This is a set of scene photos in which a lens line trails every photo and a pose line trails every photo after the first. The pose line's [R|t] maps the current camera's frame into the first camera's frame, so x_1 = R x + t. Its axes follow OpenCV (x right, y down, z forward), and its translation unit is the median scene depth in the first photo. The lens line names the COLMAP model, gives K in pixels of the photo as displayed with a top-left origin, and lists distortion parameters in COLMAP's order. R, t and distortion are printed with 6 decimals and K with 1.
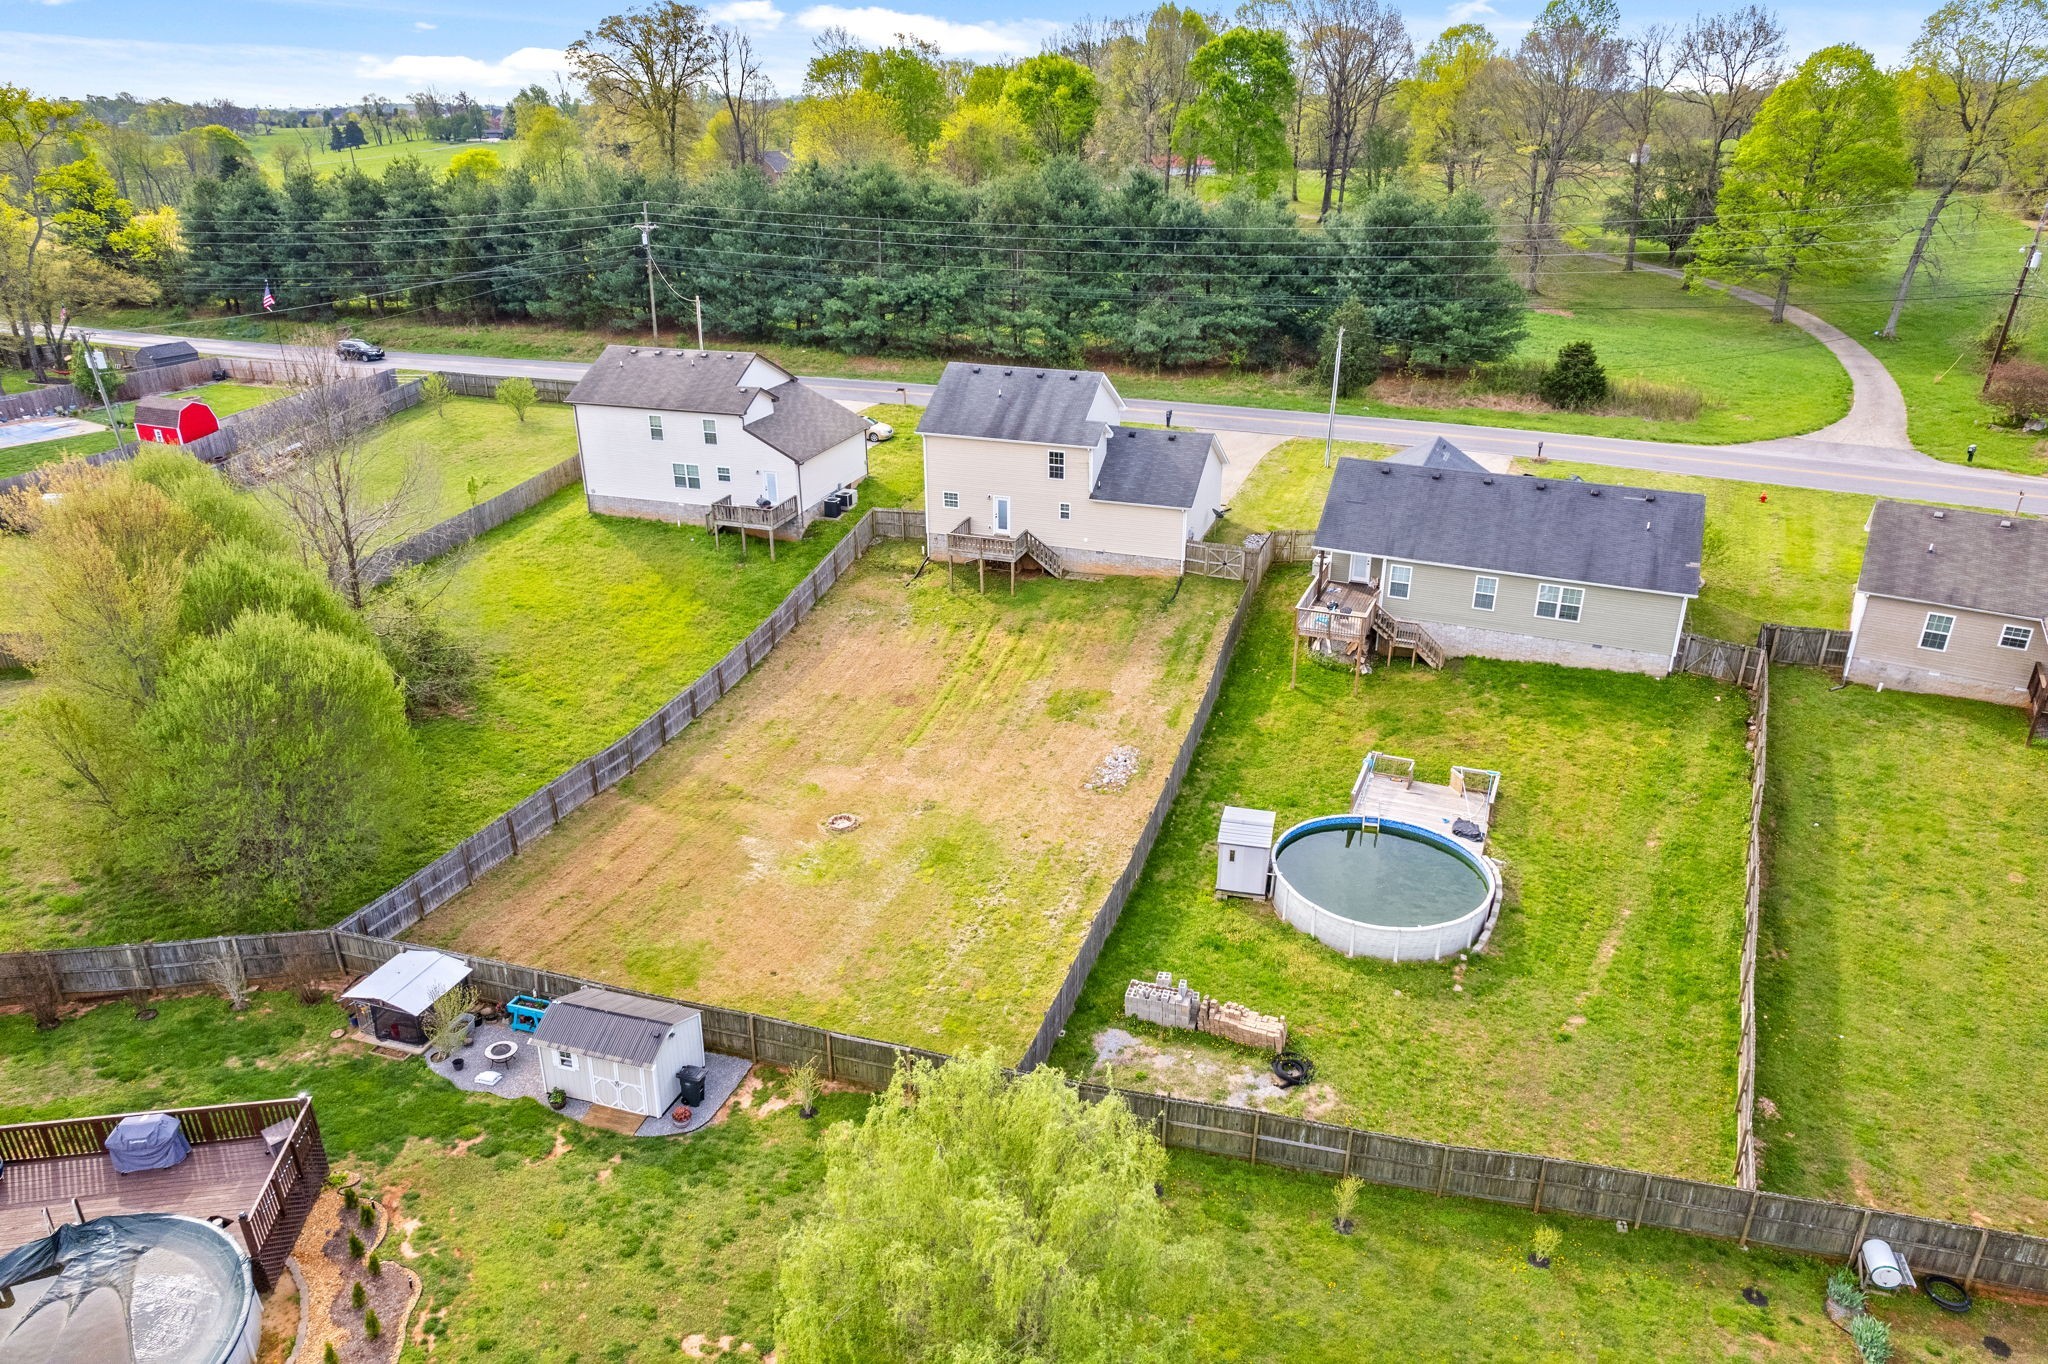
lens RADIAL K [[1283.9, 0, 1024.0], [0, 1283.9, 682.0], [0, 0, 1]] dist [-0.074936, 0.059967]
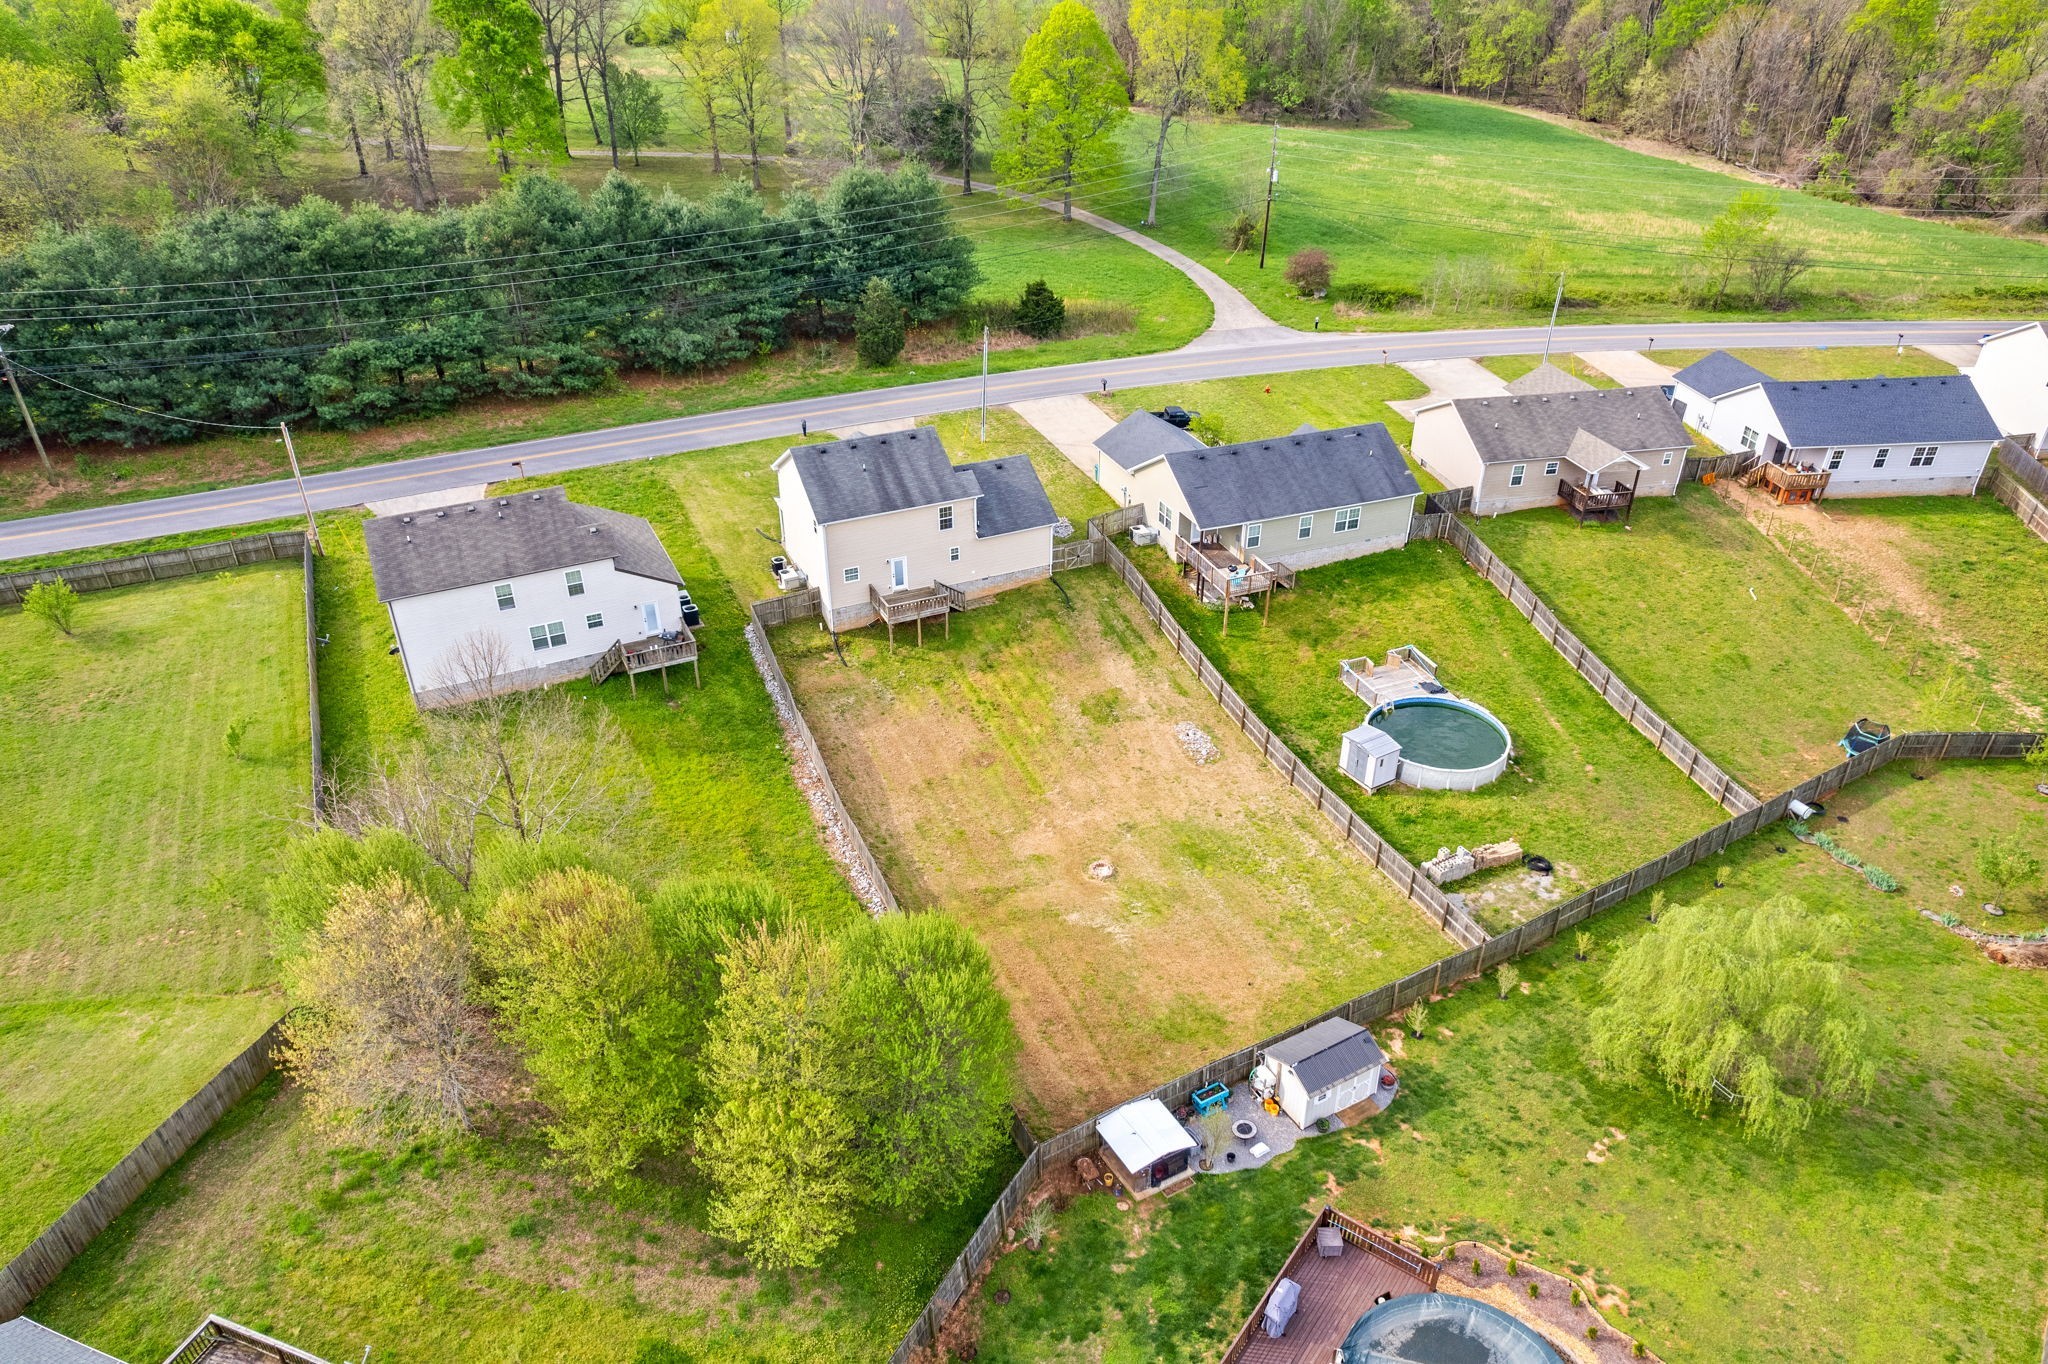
lens RADIAL K [[1283.9, 0, 1024.0], [0, 1283.9, 682.0], [0, 0, 1]] dist [-0.074936, 0.059967]
pose [[0.718263, -0.361180, 0.594682, -0.650348], [0.289502, 0.932348, 0.216599, -0.259434], [-0.632683, 0.016587, 0.774234, 0.082045]]
